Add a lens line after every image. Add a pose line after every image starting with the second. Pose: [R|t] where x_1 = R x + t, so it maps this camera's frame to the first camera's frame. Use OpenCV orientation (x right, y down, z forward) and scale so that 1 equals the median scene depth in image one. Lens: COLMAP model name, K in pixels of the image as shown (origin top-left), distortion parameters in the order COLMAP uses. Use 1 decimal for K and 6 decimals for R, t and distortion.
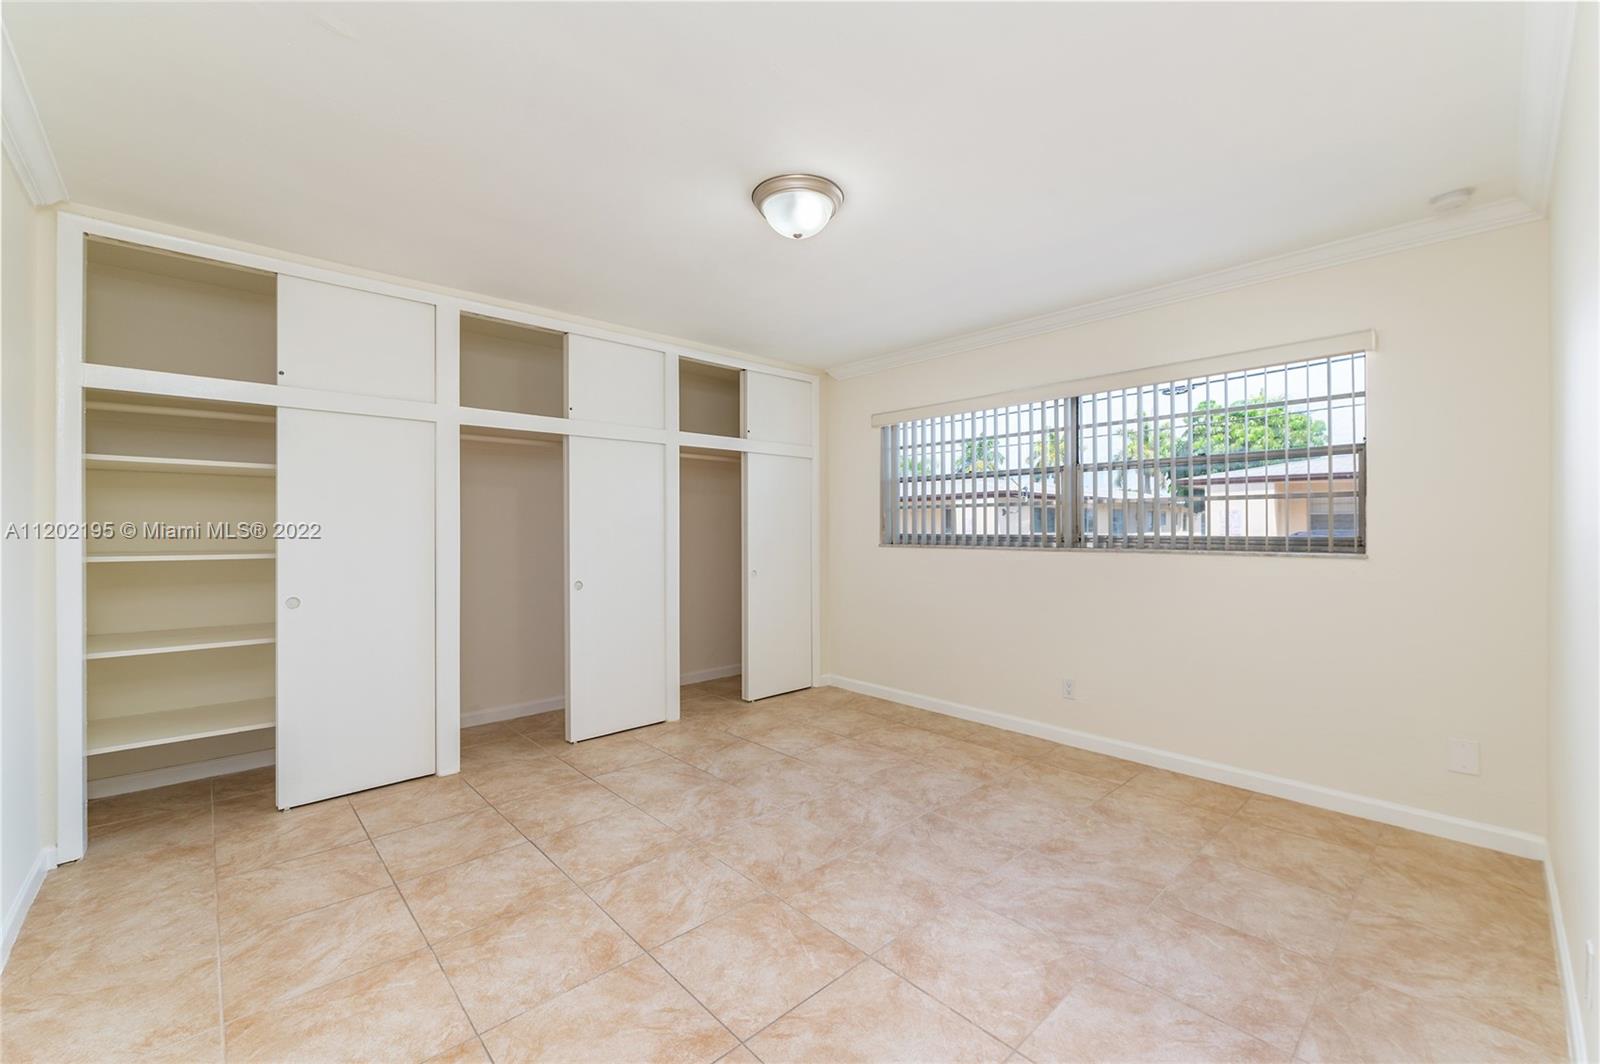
lens RADIAL K [[647.4, 0, 800.0], [0, 647.4, 532.0], [0, 0, 1]] dist [0.001056, -0.000016]
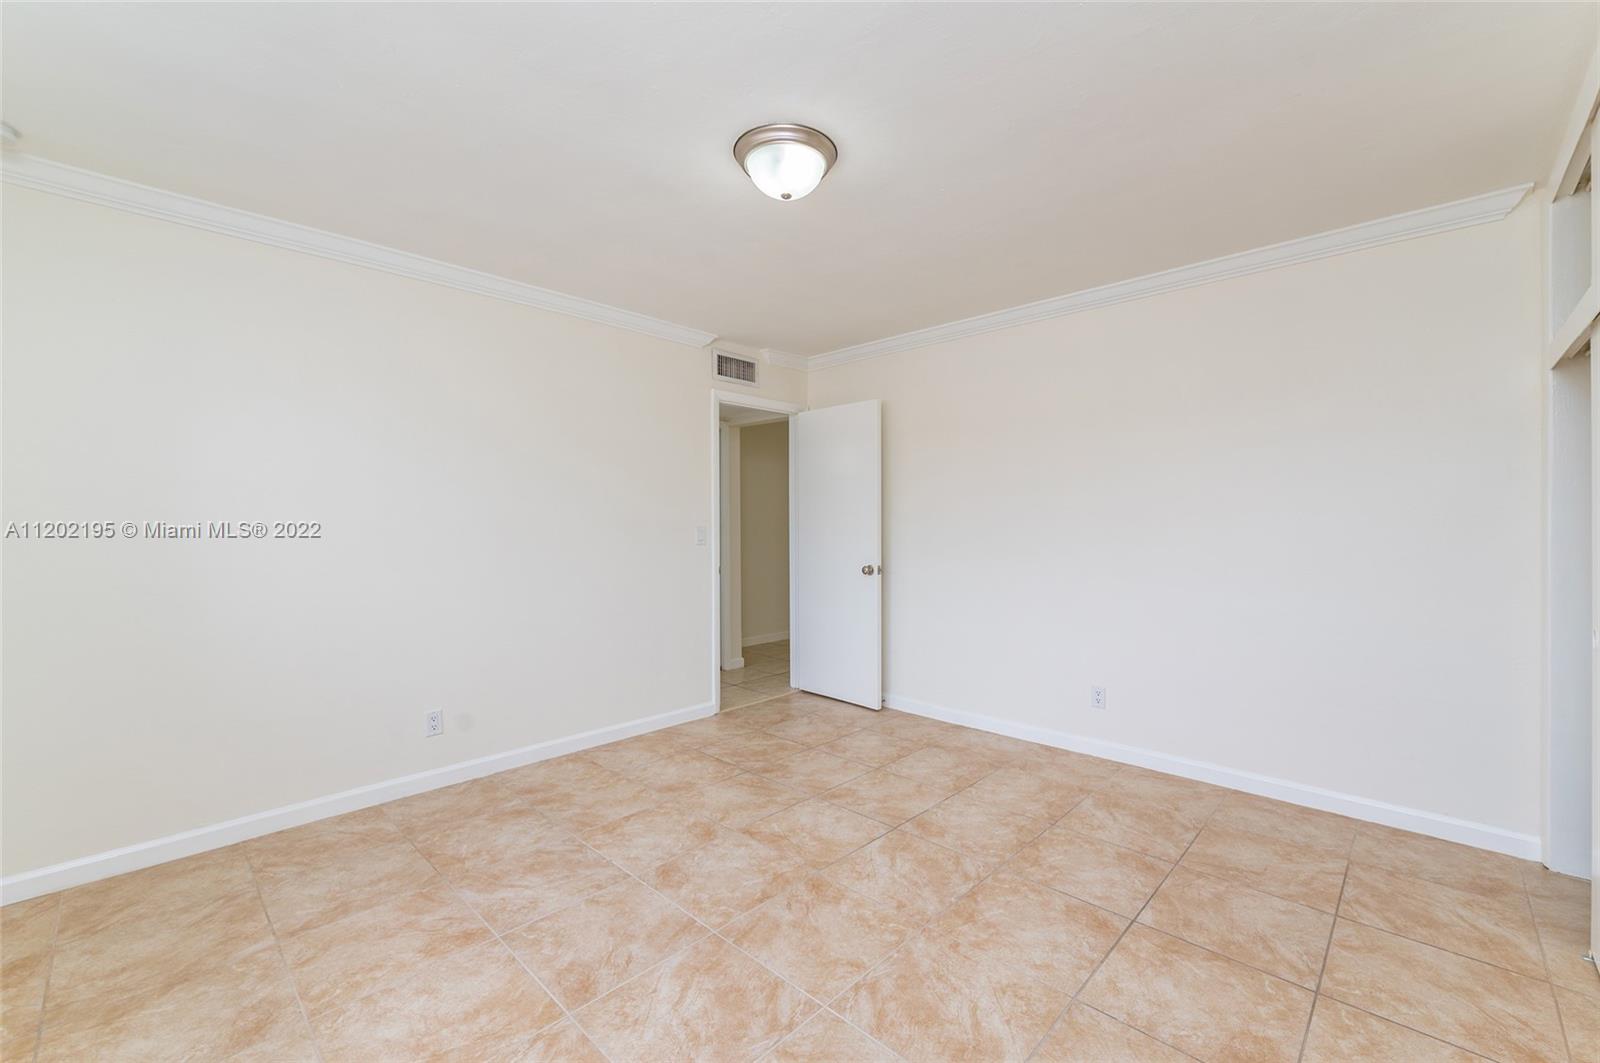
lens RADIAL K [[637.1, 0, 804.5], [0, 637.1, 515.9], [0, 0, 1]] dist [0.006228, -0.000124]
pose [[-0.998721, 0.005598, -0.050259, 0.016000], [0.005930, 0.999961, -0.006471, -0.009808], [0.050221, -0.006761, -0.998715, 1.602596]]
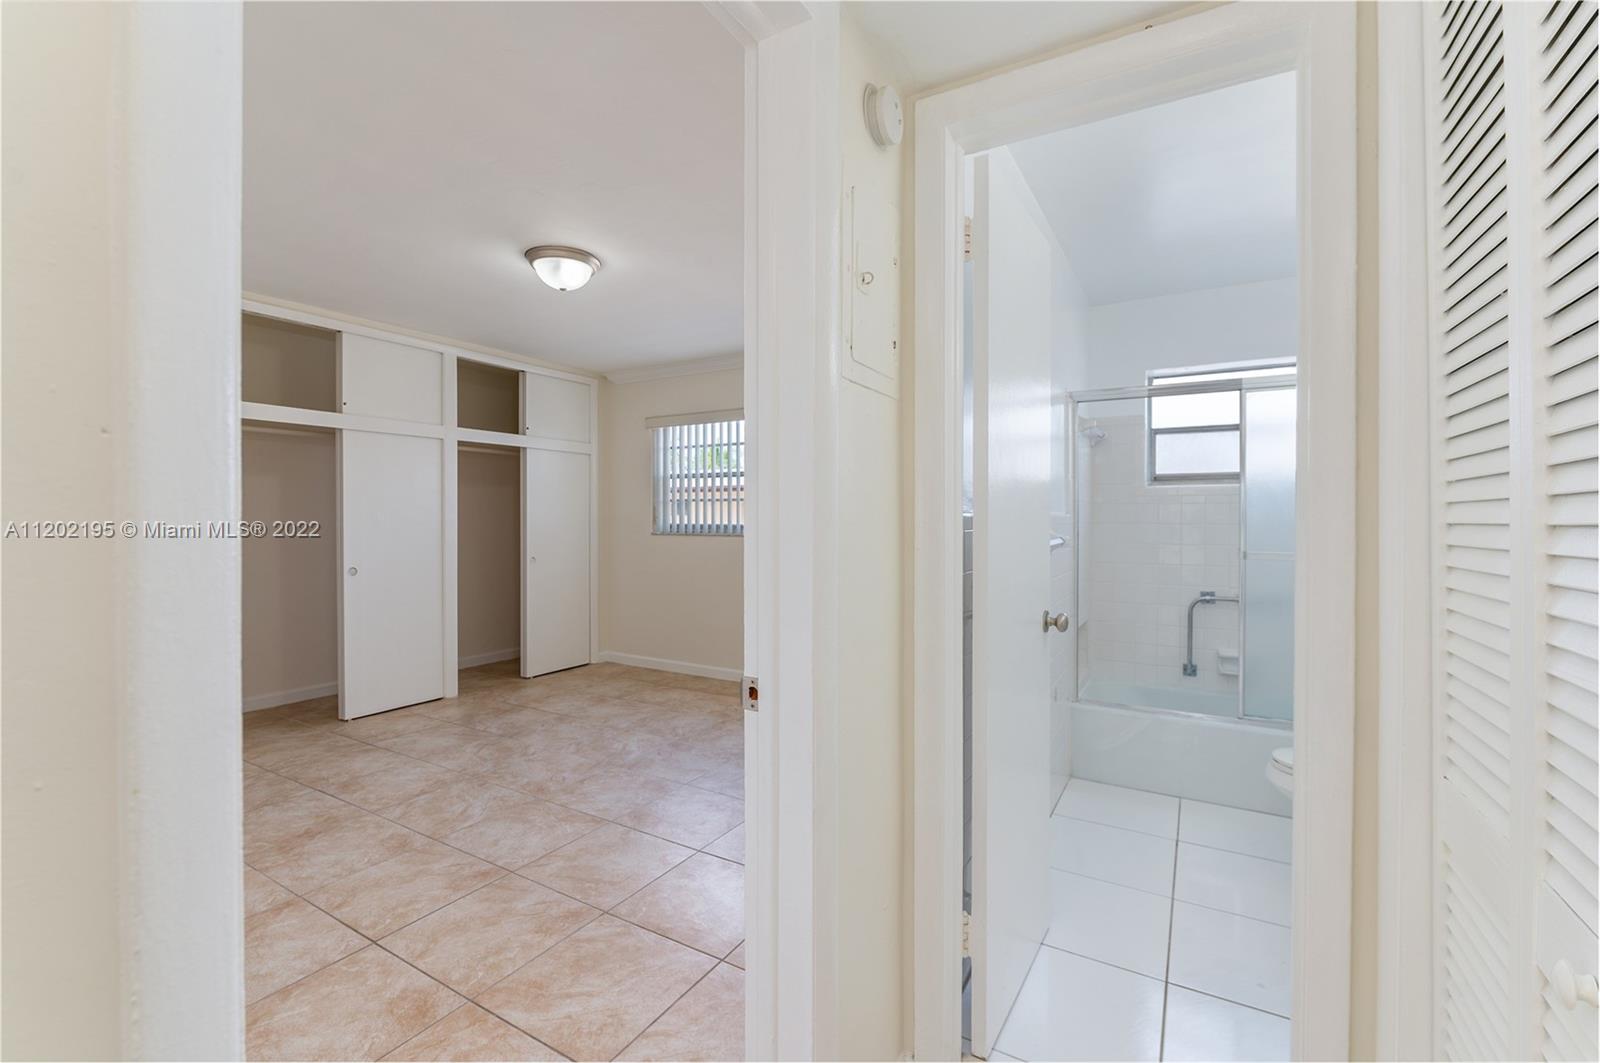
lens RADIAL K [[683.2, 0, 802.3], [0, 683.2, 526.3], [0, 0, 1]] dist [0.000334, -0.000586]
pose [[0.957825, 0.001784, 0.287348, 0.052293], [-0.003450, 0.999980, 0.005291, 0.000435], [-0.287333, -0.006059, 0.957812, -0.367564]]
